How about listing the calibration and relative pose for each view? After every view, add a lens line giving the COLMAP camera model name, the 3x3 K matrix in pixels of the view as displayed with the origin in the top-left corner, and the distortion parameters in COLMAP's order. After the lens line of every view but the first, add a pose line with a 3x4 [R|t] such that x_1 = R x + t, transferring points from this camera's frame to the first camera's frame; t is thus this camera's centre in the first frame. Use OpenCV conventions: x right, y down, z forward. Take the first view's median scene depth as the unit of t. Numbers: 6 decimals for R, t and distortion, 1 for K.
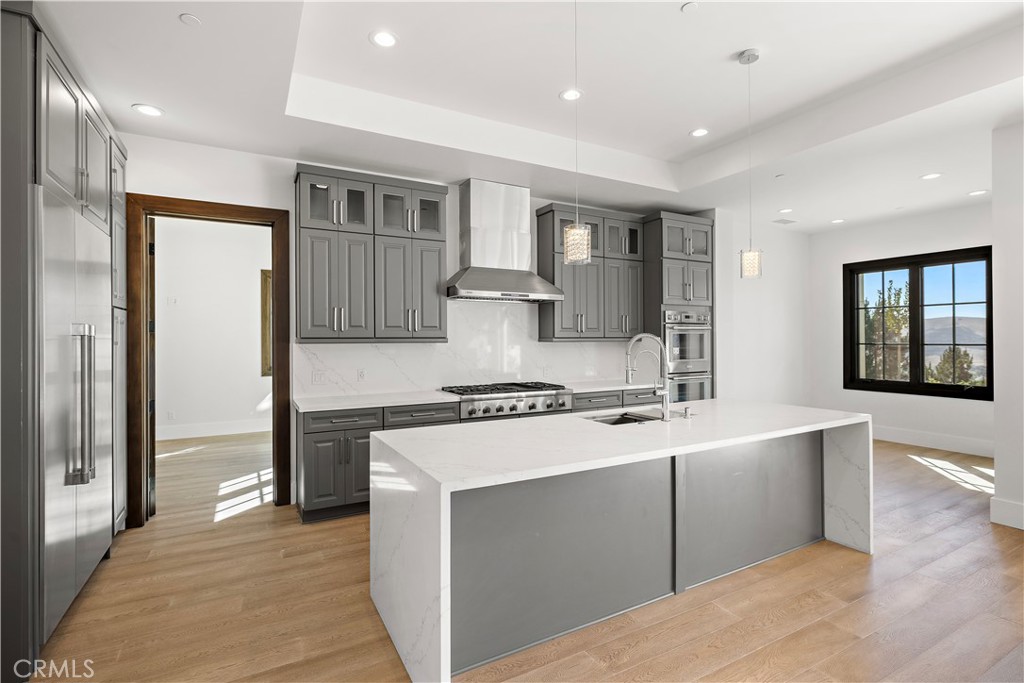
lens RADIAL K [[476.3, 0, 508.9], [0, 476.3, 341.0], [0, 0, 1]] dist [-0.013169, 0.000258]
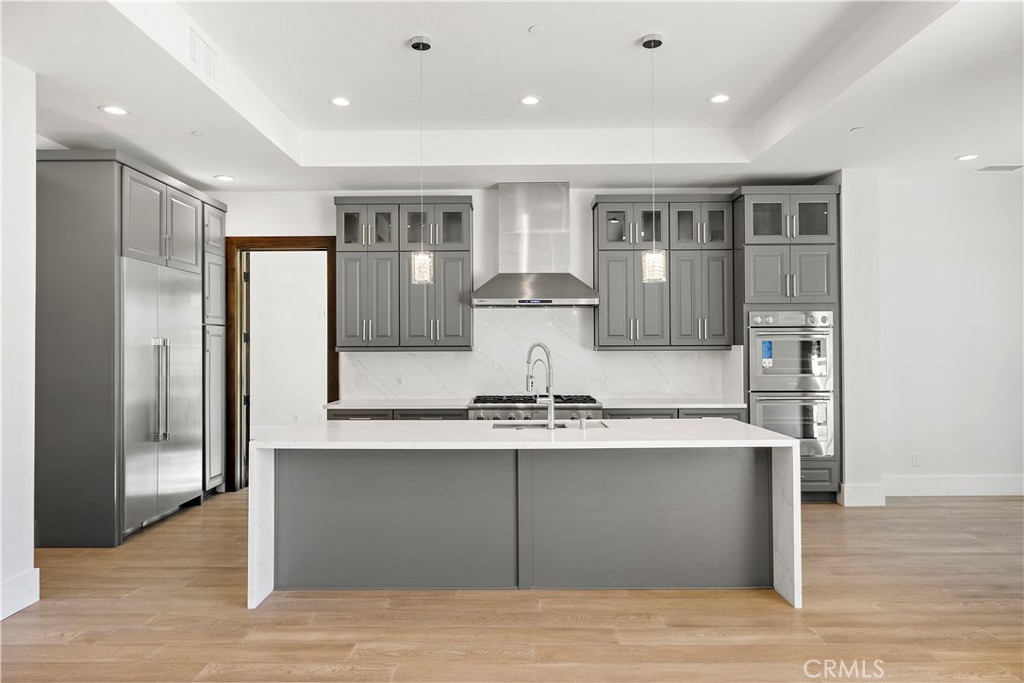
lens RADIAL K [[656.9, 0, 512.6], [0, 656.9, 341.4], [0, 0, 1]] dist [0.000300, 0.005075]
pose [[0.874325, -0.007348, -0.485286, 0.670905], [-0.001837, 0.999828, -0.018449, 0.008866], [0.485338, 0.017022, 0.874161, -0.183521]]
